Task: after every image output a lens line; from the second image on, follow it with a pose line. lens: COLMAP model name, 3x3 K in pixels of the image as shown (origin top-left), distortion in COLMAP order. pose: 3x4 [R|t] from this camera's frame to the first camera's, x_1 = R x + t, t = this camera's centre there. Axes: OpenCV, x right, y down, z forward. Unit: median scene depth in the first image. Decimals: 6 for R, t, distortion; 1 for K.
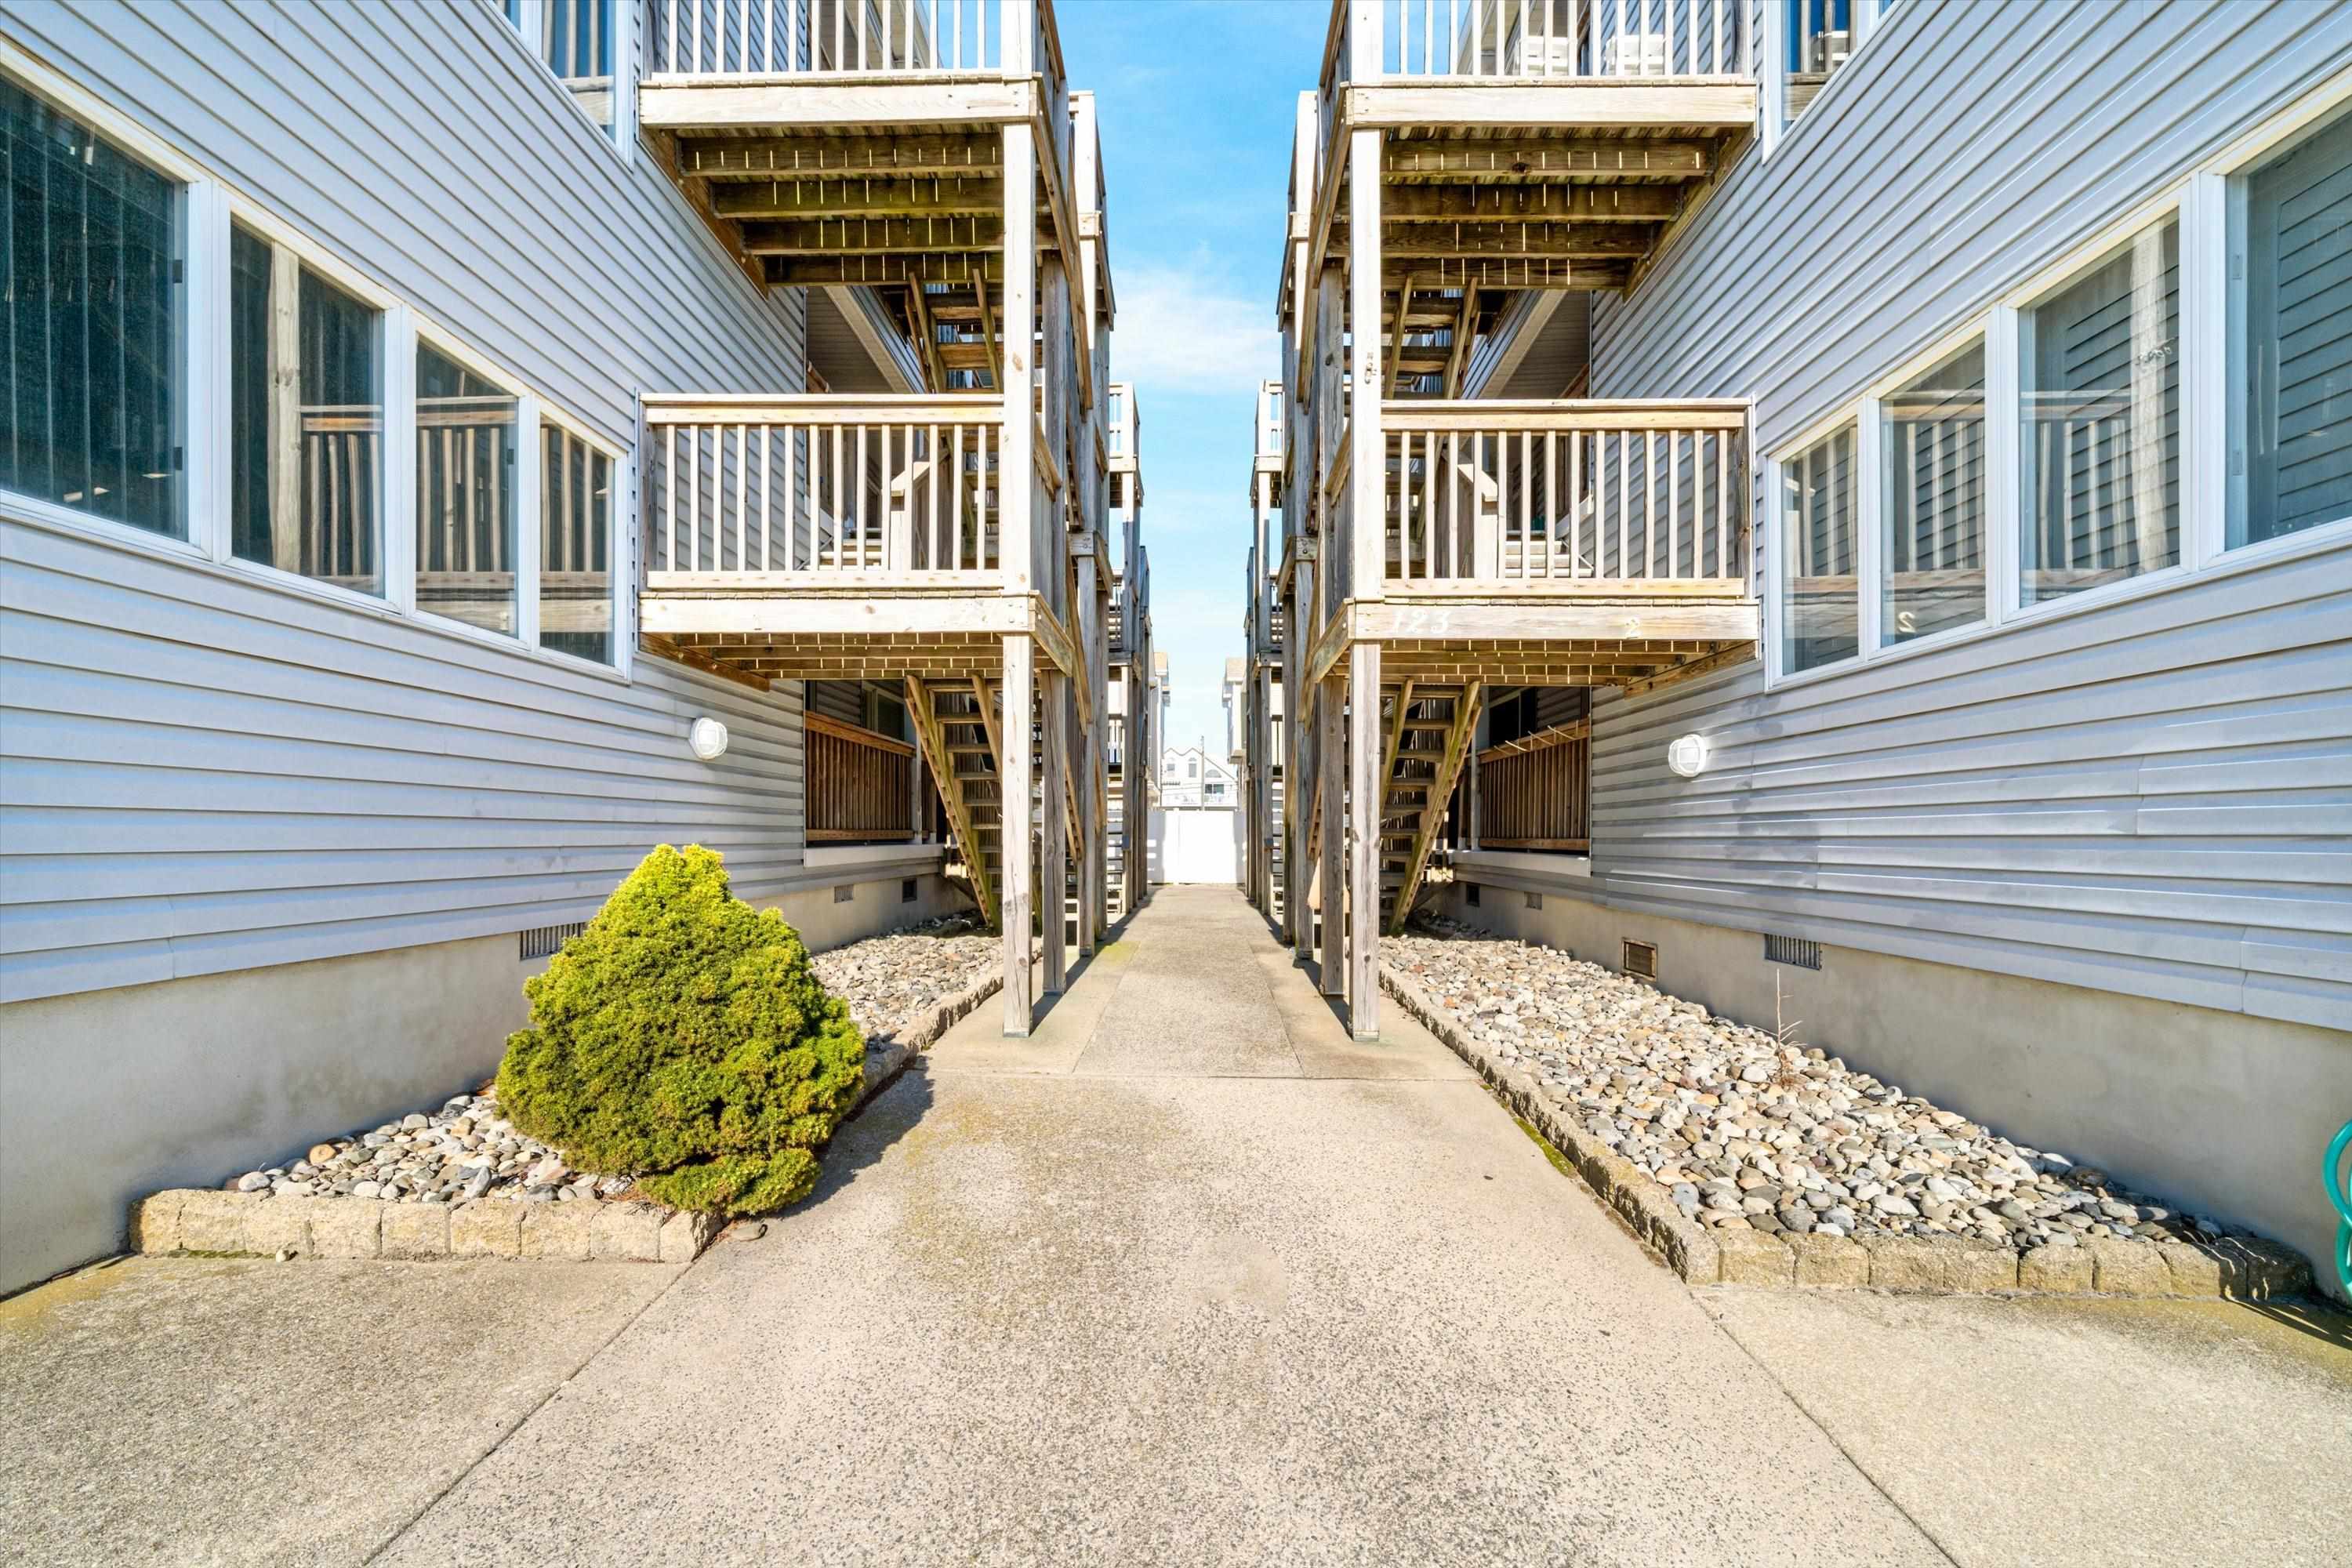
lens RADIAL K [[800.3, 0, 1171.7], [0, 800.3, 818.8], [0, 0, 1]] dist [-0.005680, -0.000239]
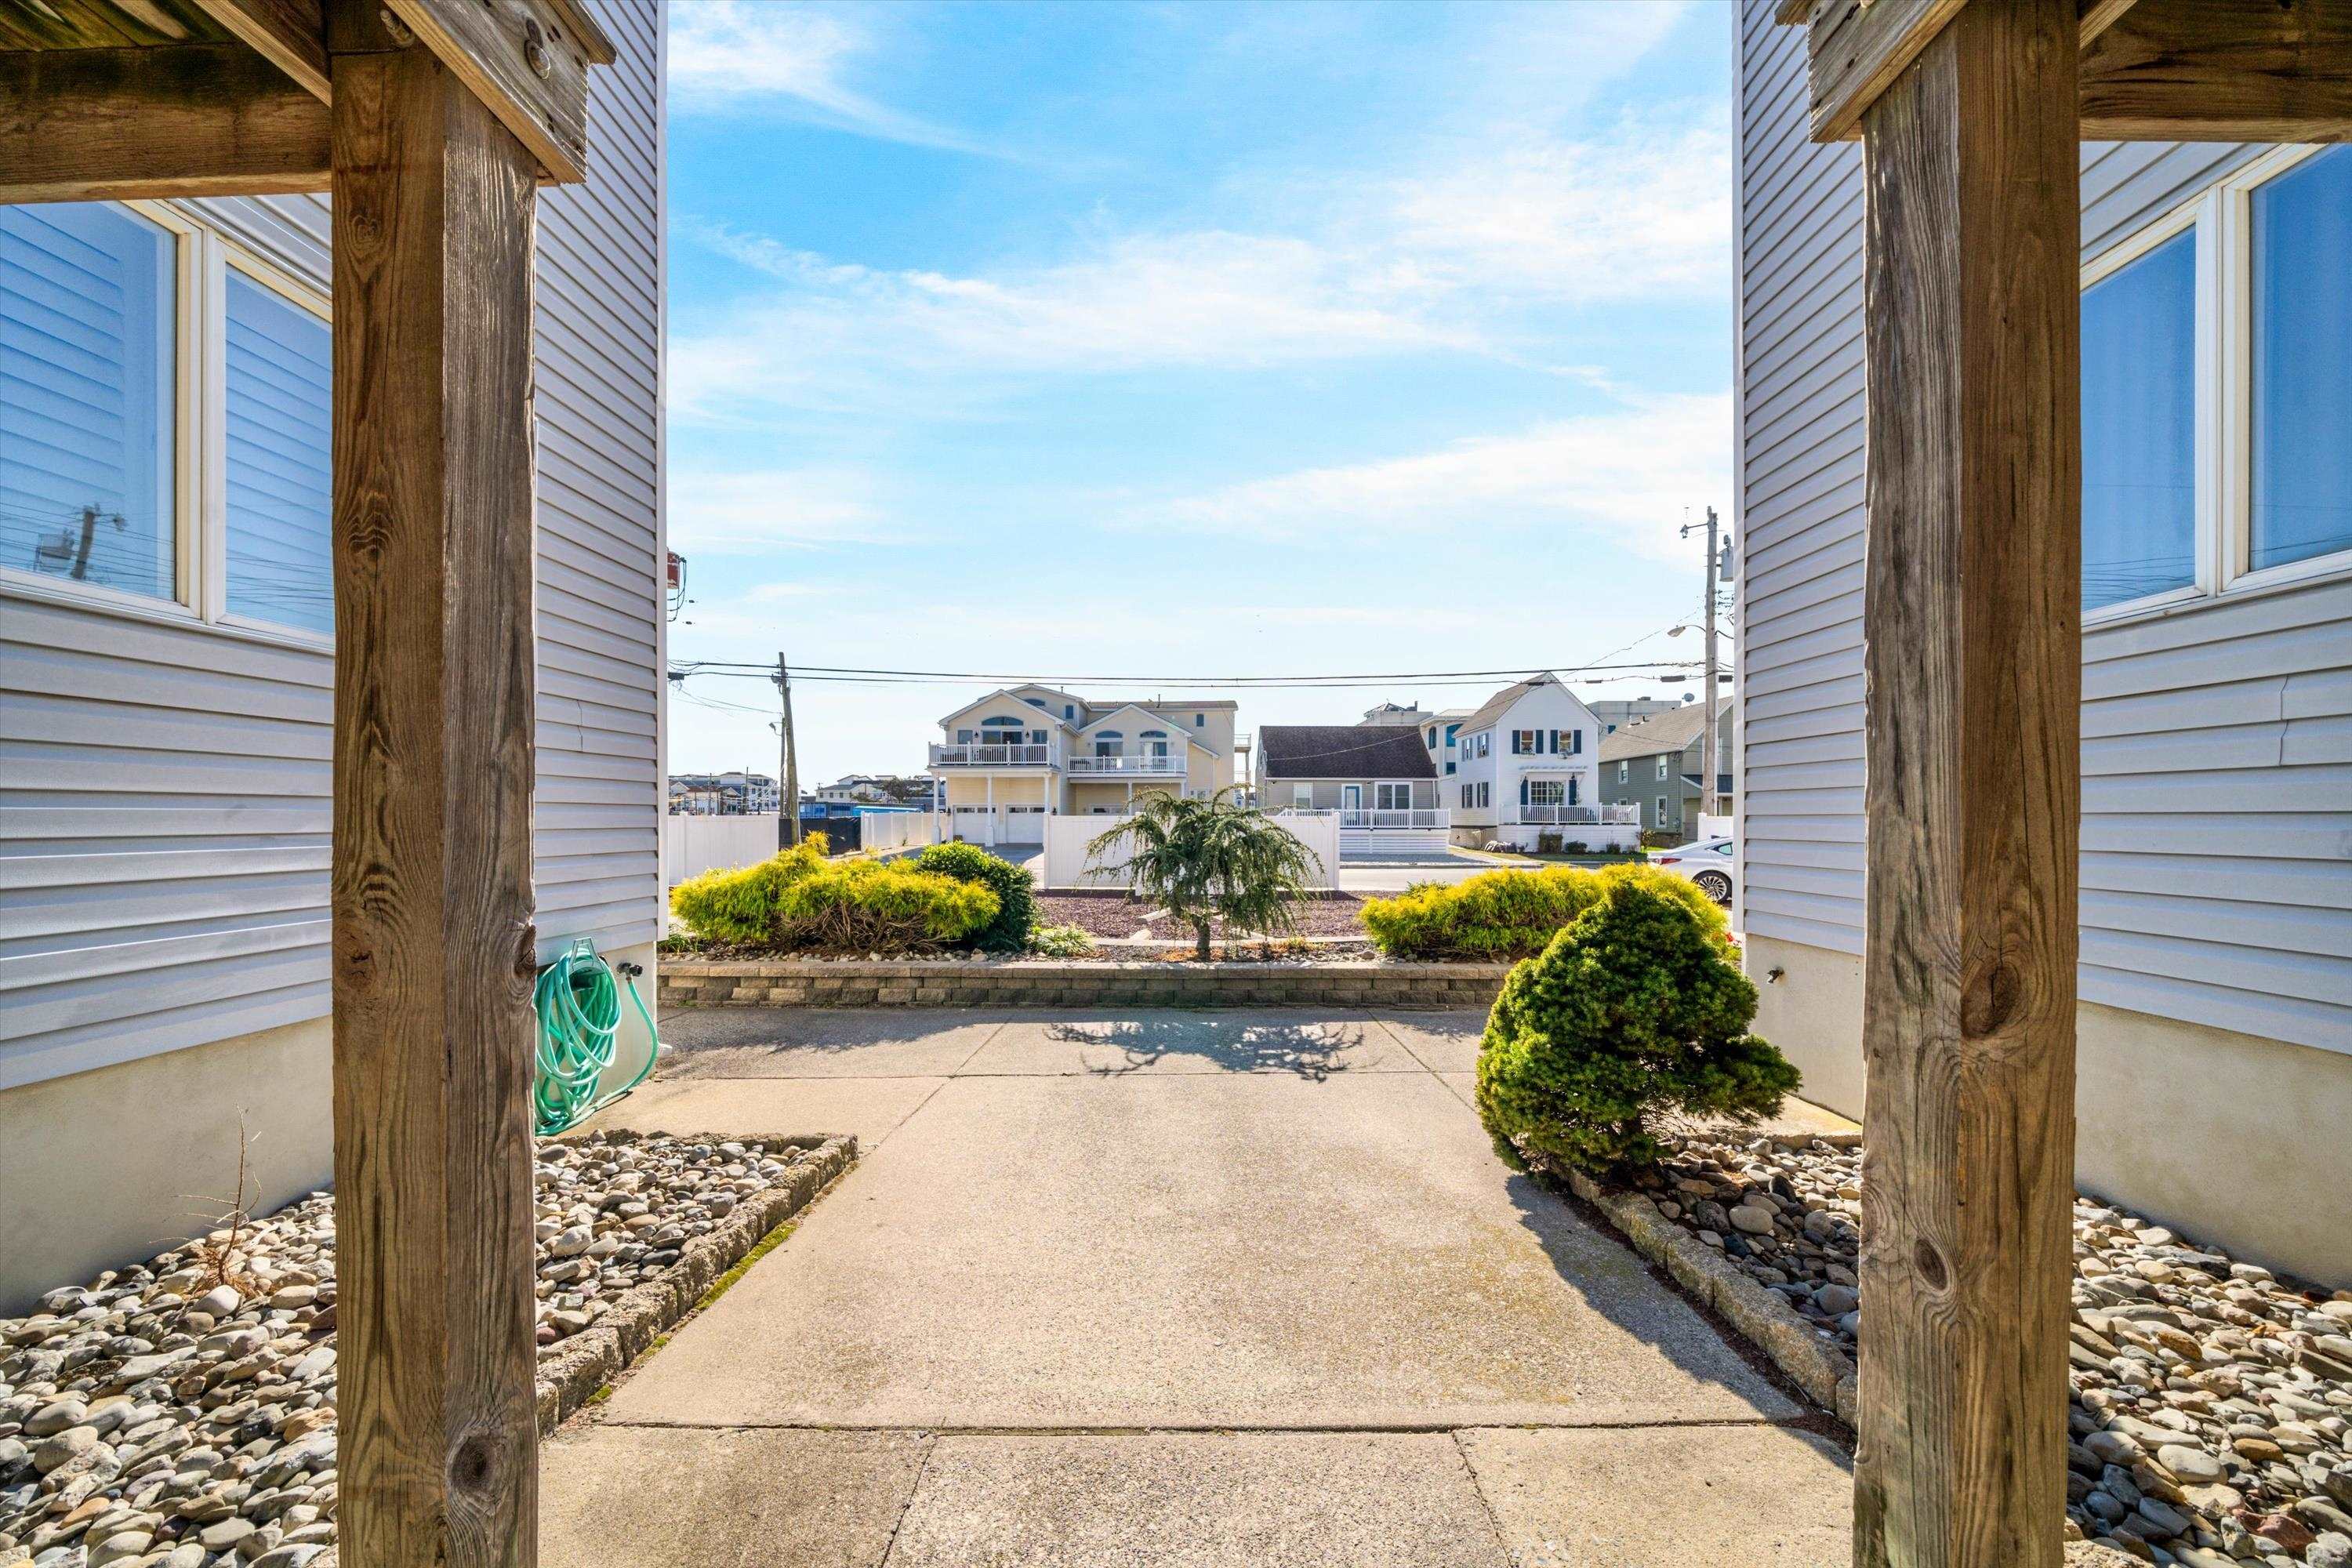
lens RADIAL K [[800.3, 0, 1171.7], [0, 800.3, 818.8], [0, 0, 1]] dist [-0.005680, -0.000239]
pose [[-0.999815, -0.001917, -0.019162, 0.056545], [-0.001797, 0.999979, -0.006263, -0.035152], [0.019174, -0.006227, -0.999797, 1.831664]]
